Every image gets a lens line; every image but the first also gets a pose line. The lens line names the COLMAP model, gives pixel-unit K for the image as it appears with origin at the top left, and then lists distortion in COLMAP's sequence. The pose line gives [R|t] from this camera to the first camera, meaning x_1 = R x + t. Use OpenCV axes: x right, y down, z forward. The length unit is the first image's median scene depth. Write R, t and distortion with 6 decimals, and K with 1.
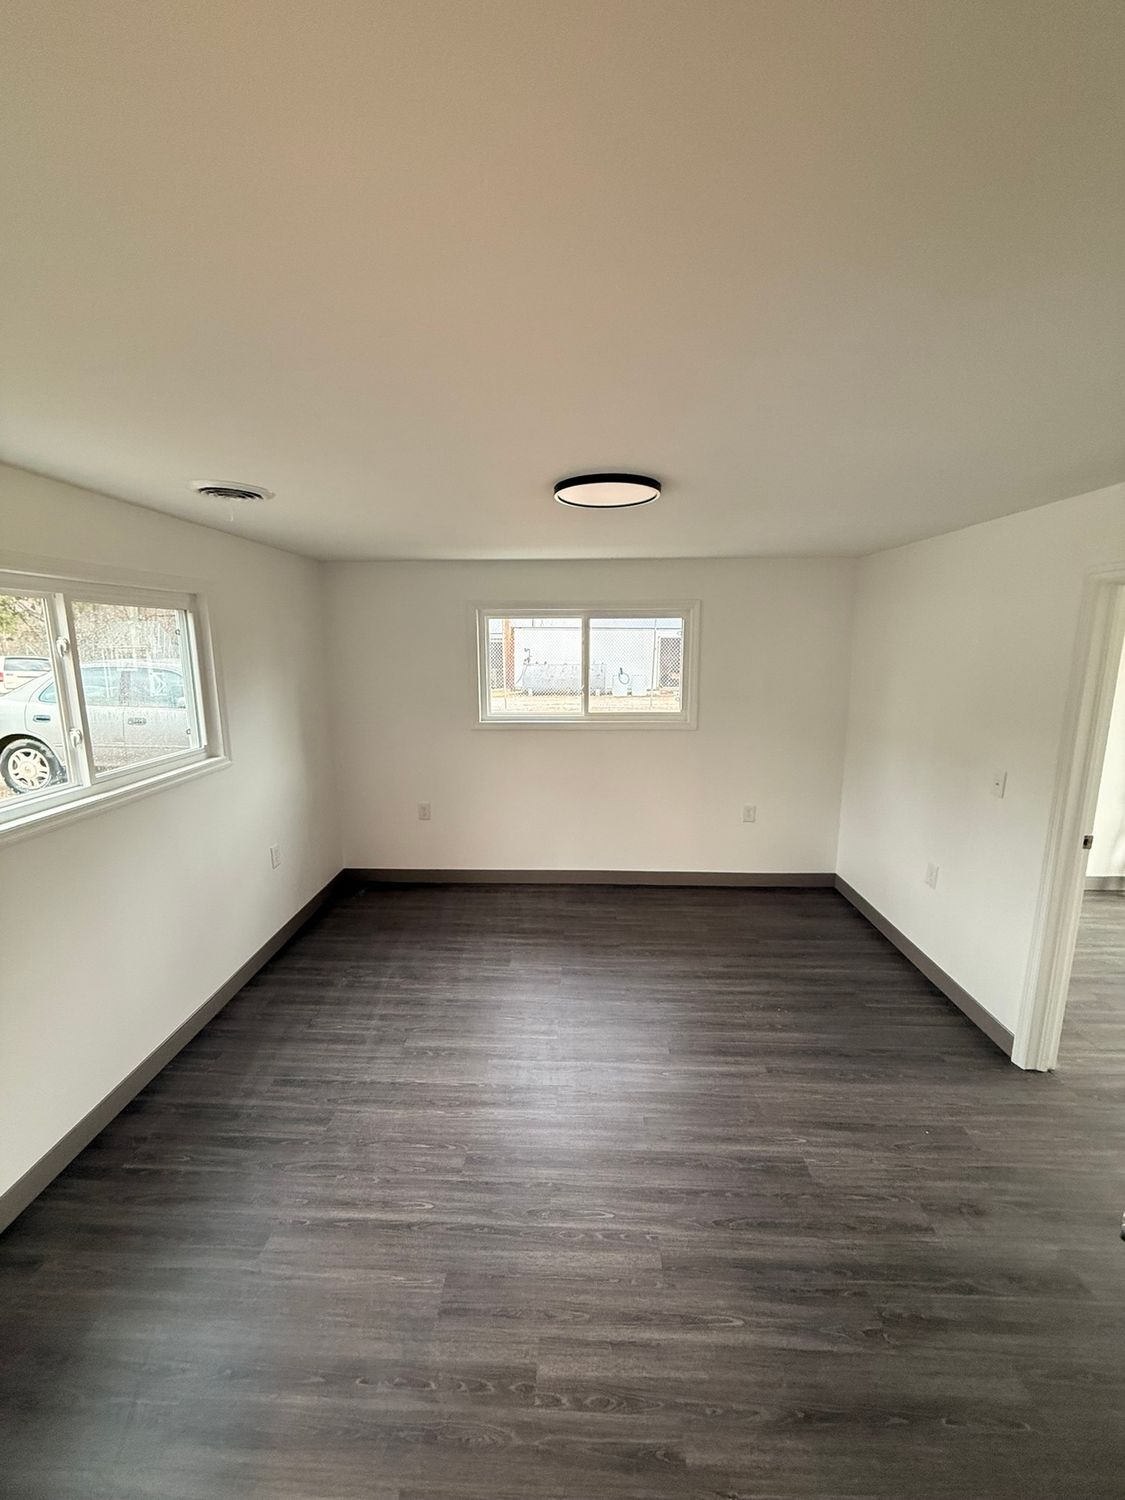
lens RADIAL K [[596.3, 0, 569.0], [0, 596.3, 761.4], [0, 0, 1]] dist [0.002575, -0.000613]
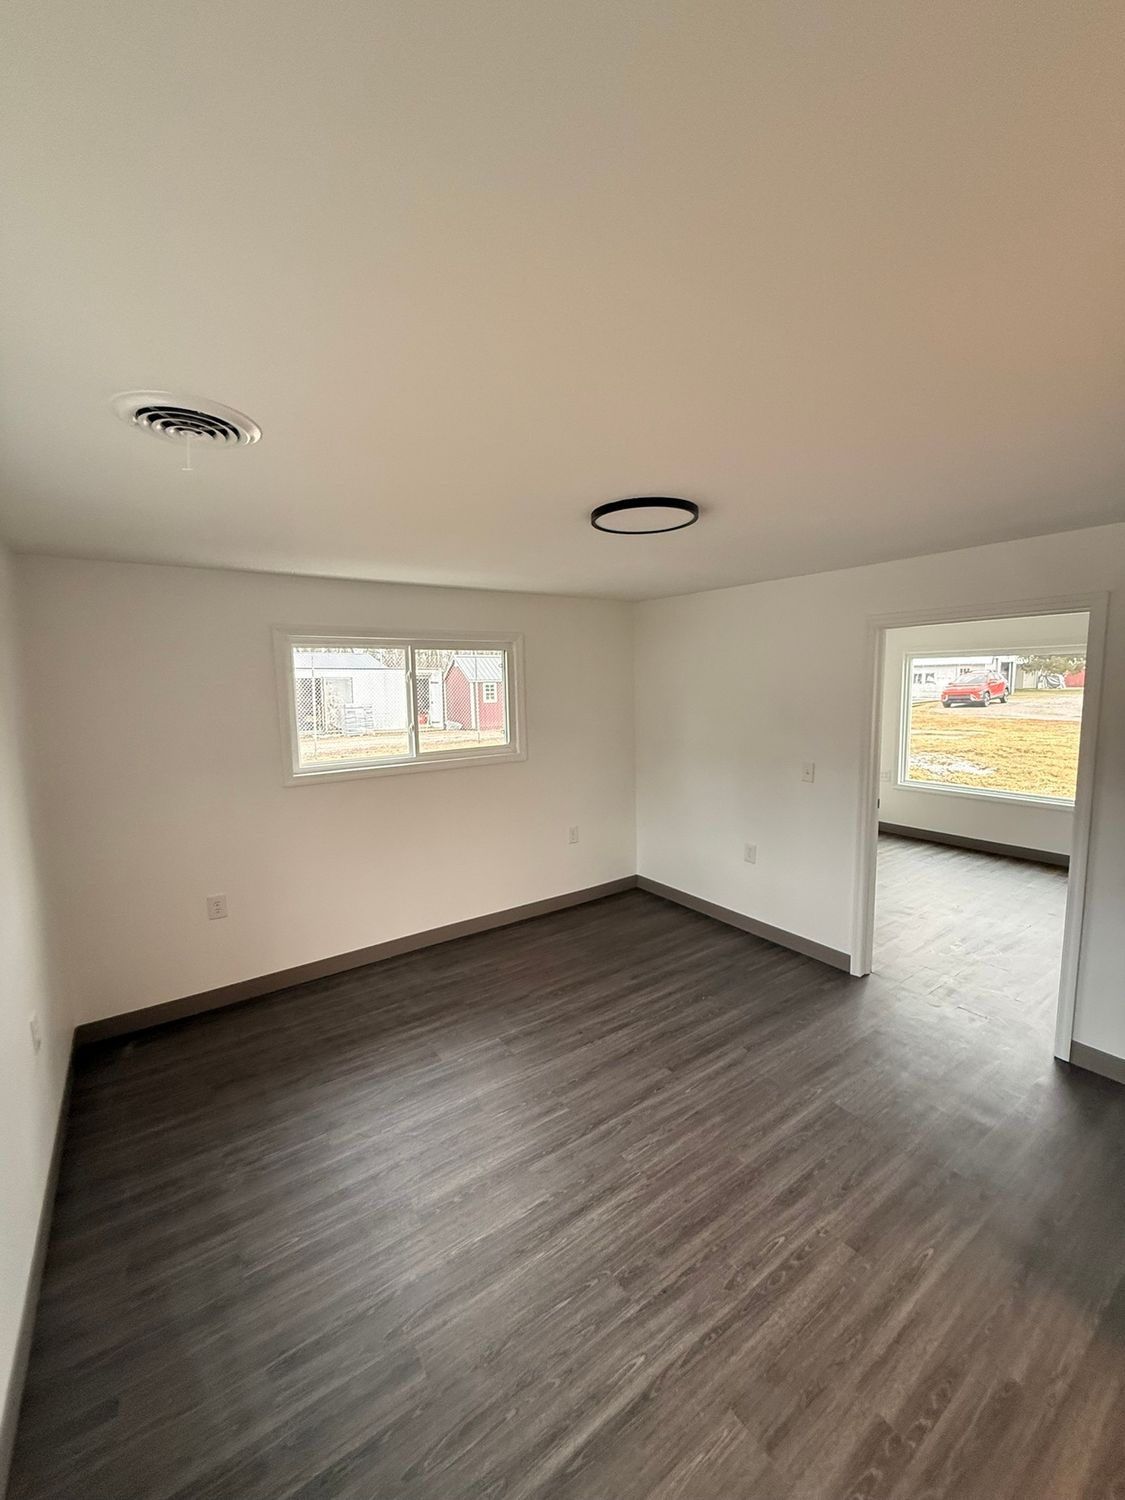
lens RADIAL K [[596.3, 0, 560.9], [0, 596.3, 750.0], [0, 0, 1]] dist [0.002575, -0.000613]
pose [[0.794674, -0.079320, 0.601832, -0.496880], [0.132124, 0.990259, -0.043946, -0.025755], [-0.592484, 0.114439, 0.797413, 0.227415]]
